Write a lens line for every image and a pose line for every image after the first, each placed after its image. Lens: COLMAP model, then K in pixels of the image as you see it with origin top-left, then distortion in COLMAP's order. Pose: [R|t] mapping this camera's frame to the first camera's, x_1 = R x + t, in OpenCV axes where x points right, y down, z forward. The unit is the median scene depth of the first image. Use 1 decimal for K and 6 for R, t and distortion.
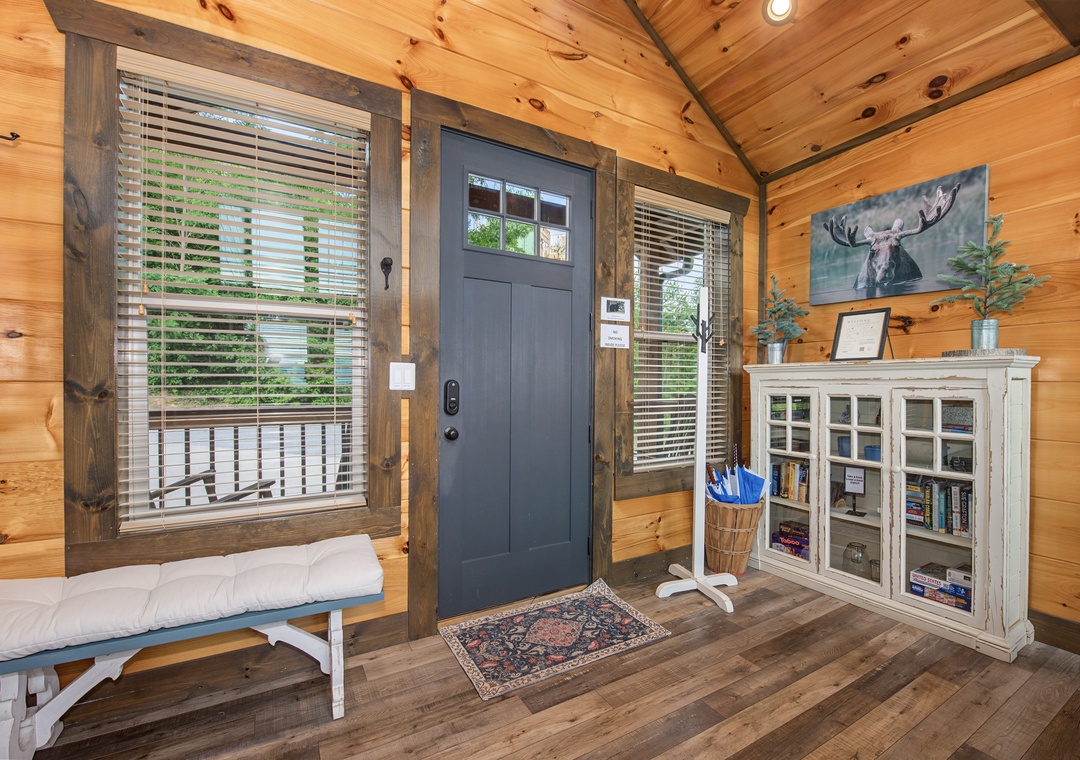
lens RADIAL K [[464.8, 0, 542.6], [0, 464.8, 384.8], [0, 0, 1]] dist [0.001012, -0.000095]
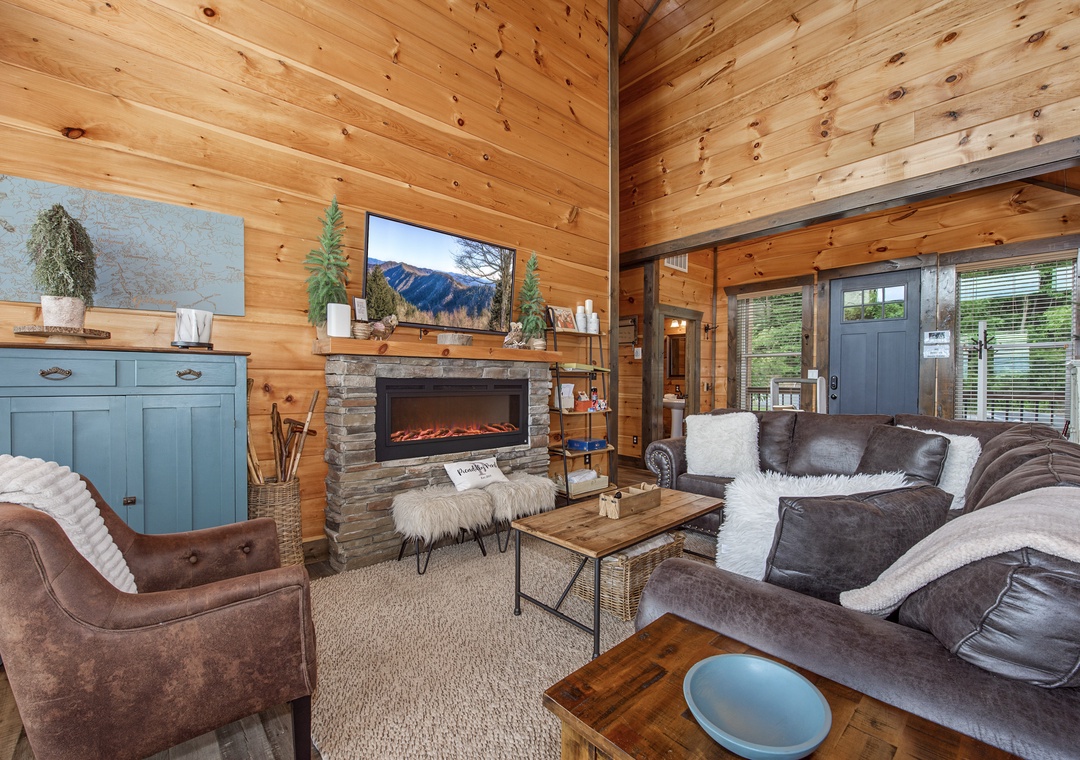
lens RADIAL K [[464.8, 0, 542.6], [0, 464.8, 384.8], [0, 0, 1]] dist [0.001012, -0.000095]
pose [[0.217560, 0.007892, -0.976015, 1.781690], [-0.001451, 0.999969, 0.007762, 0.018121], [0.976046, -0.000272, 0.217565, -1.032717]]
